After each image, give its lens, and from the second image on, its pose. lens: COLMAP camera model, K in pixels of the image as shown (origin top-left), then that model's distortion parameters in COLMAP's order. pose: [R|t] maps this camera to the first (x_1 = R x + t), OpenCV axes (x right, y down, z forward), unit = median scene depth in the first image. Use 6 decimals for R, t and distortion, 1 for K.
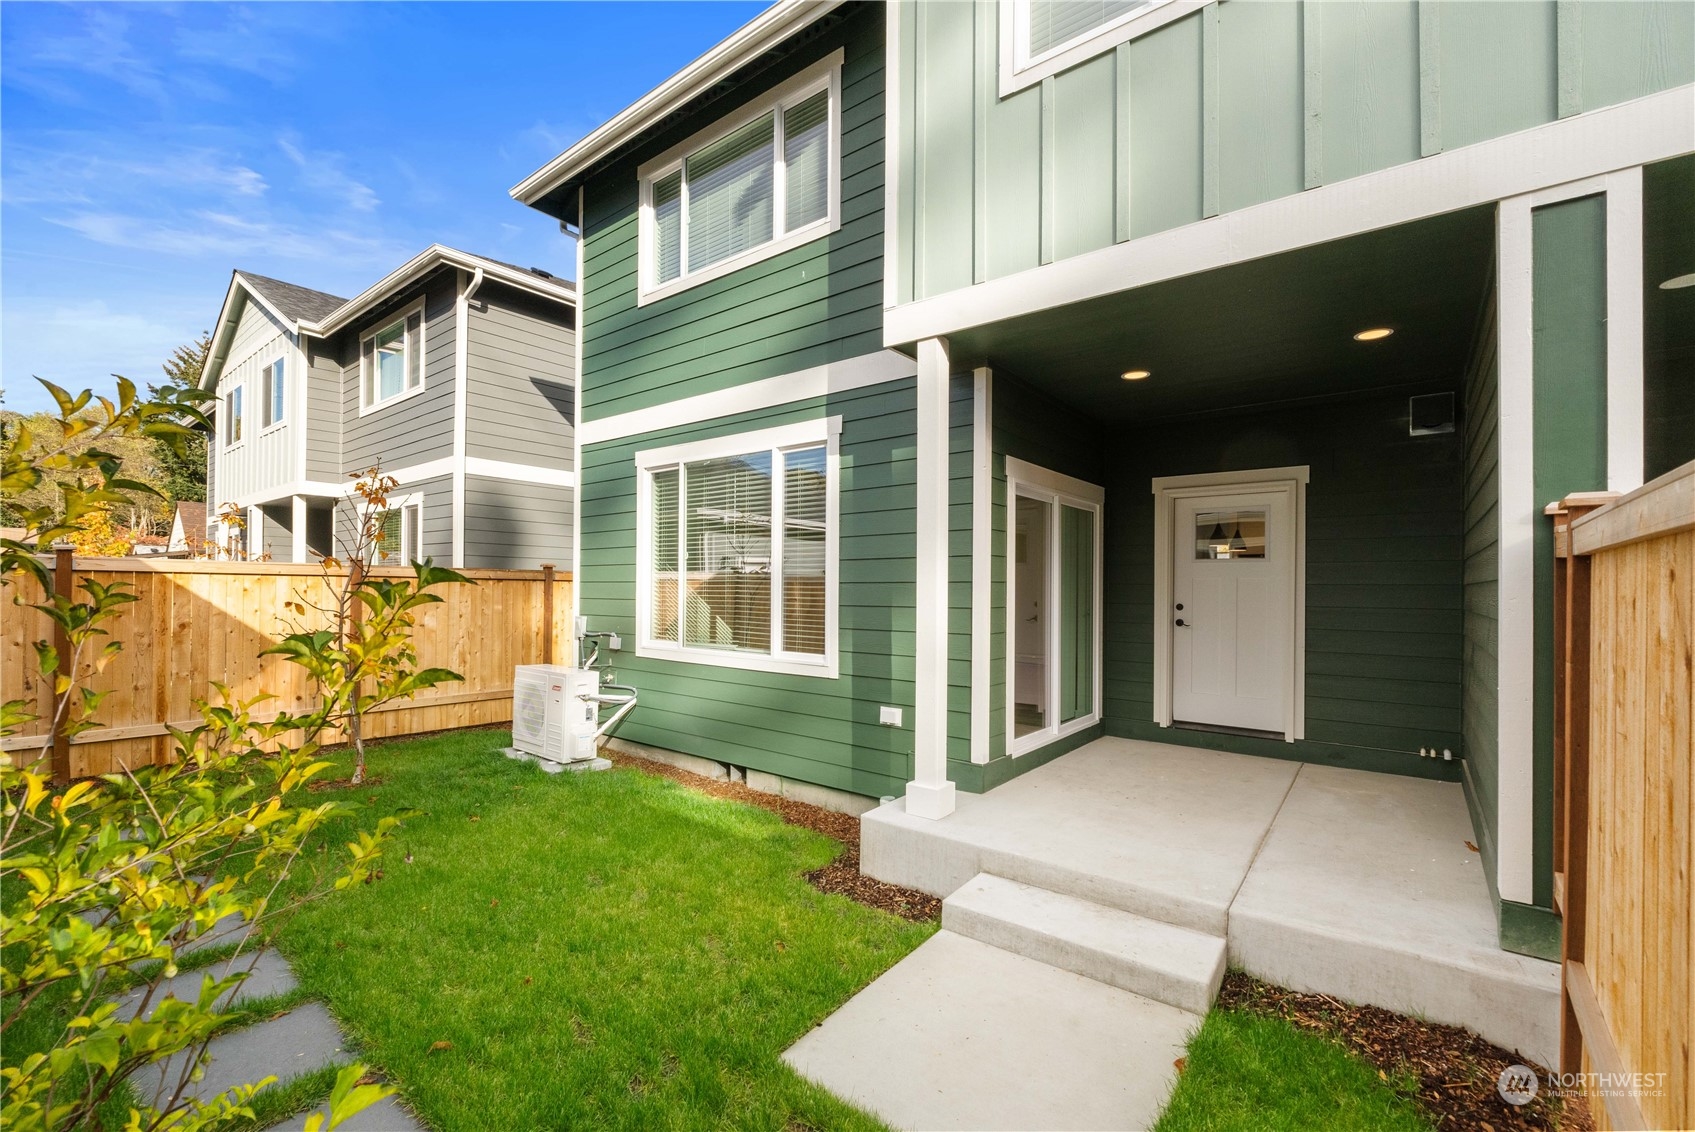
lens RADIAL K [[721.1, 0, 847.3], [0, 721.1, 576.2], [0, 0, 1]] dist [-0.004580, -0.000539]
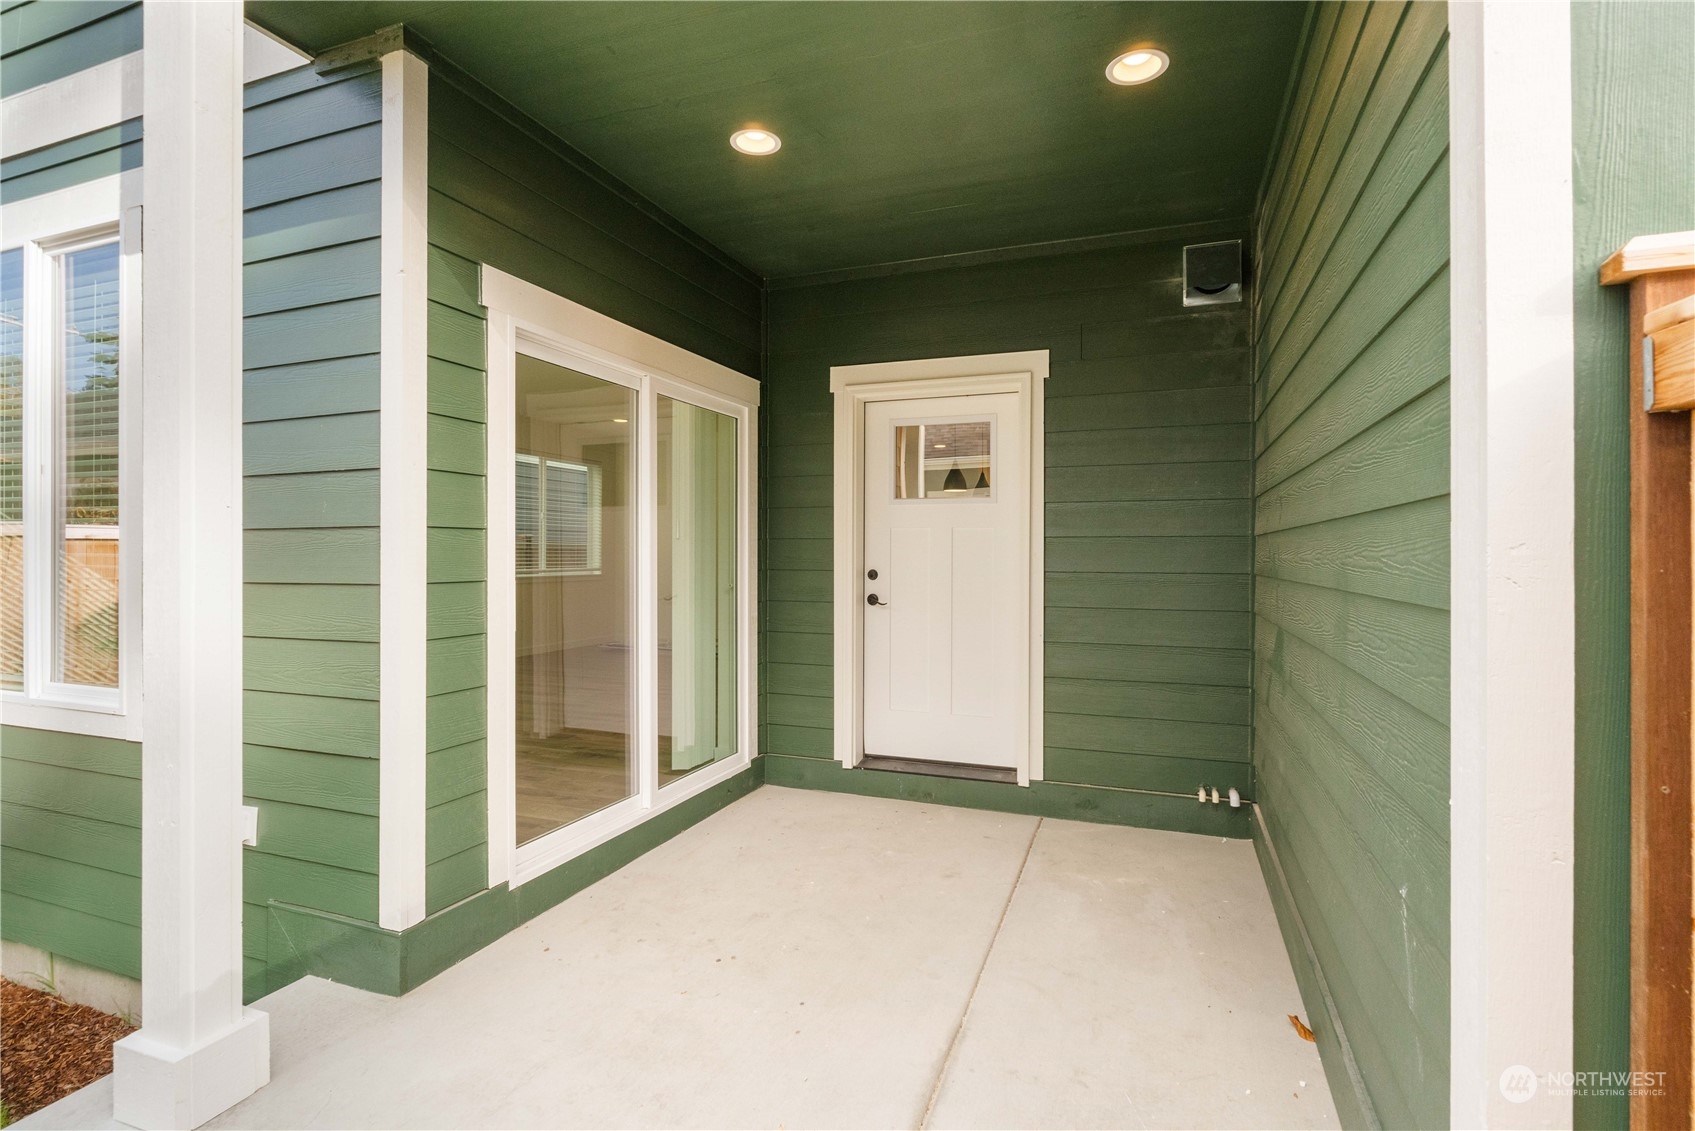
lens RADIAL K [[822.0, 0, 853.8], [0, 822.0, 535.7], [0, 0, 1]] dist [-0.001741, 0.000766]
pose [[0.953477, 0.000894, 0.301464, 0.260706], [0.000853, 0.999984, -0.005666, 0.014613], [-0.301464, 0.005659, 0.953461, 0.362687]]
